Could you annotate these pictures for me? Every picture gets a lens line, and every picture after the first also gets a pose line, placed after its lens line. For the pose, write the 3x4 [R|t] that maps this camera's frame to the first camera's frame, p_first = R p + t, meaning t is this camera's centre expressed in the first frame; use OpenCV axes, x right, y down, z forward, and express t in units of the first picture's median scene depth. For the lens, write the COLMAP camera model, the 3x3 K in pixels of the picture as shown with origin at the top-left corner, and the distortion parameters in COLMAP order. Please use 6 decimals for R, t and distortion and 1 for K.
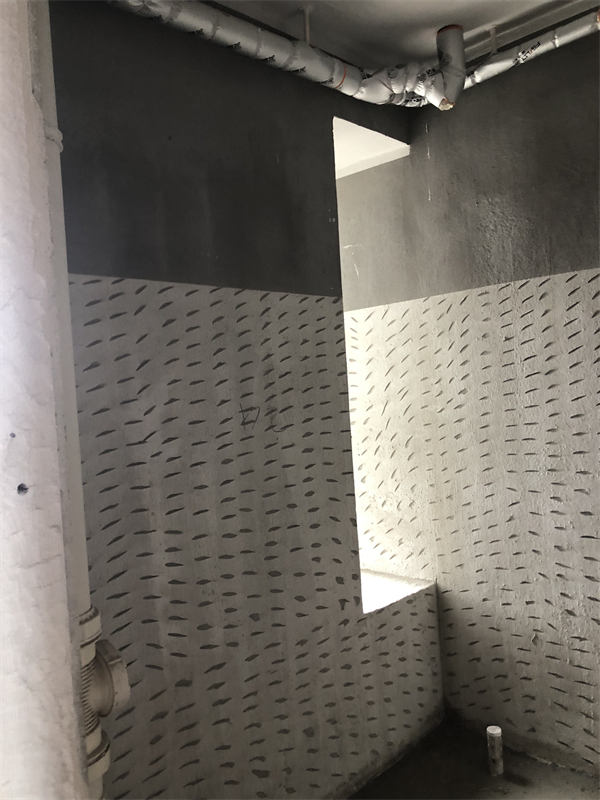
lens RADIAL K [[669.3, 0, 302.7], [0, 669.3, 392.3], [0, 0, 1]] dist [0.008031, 0.003177]
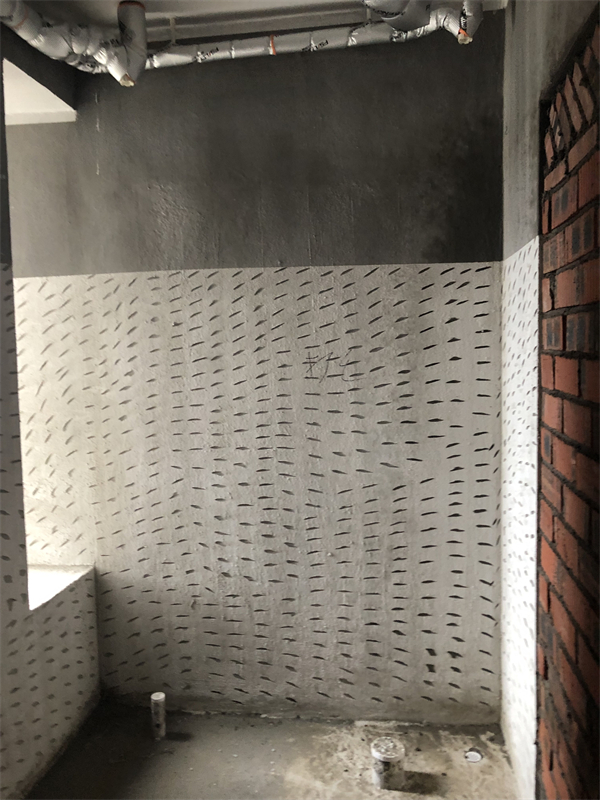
lens RADIAL K [[669.3, 0, 302.7], [0, 669.3, 392.3], [0, 0, 1]] dist [0.008031, 0.003177]
pose [[0.802788, 0.006290, 0.596231, -0.157159], [-0.027717, 0.999257, 0.026779, -0.006983], [-0.595620, -0.038024, 0.802366, 0.040959]]
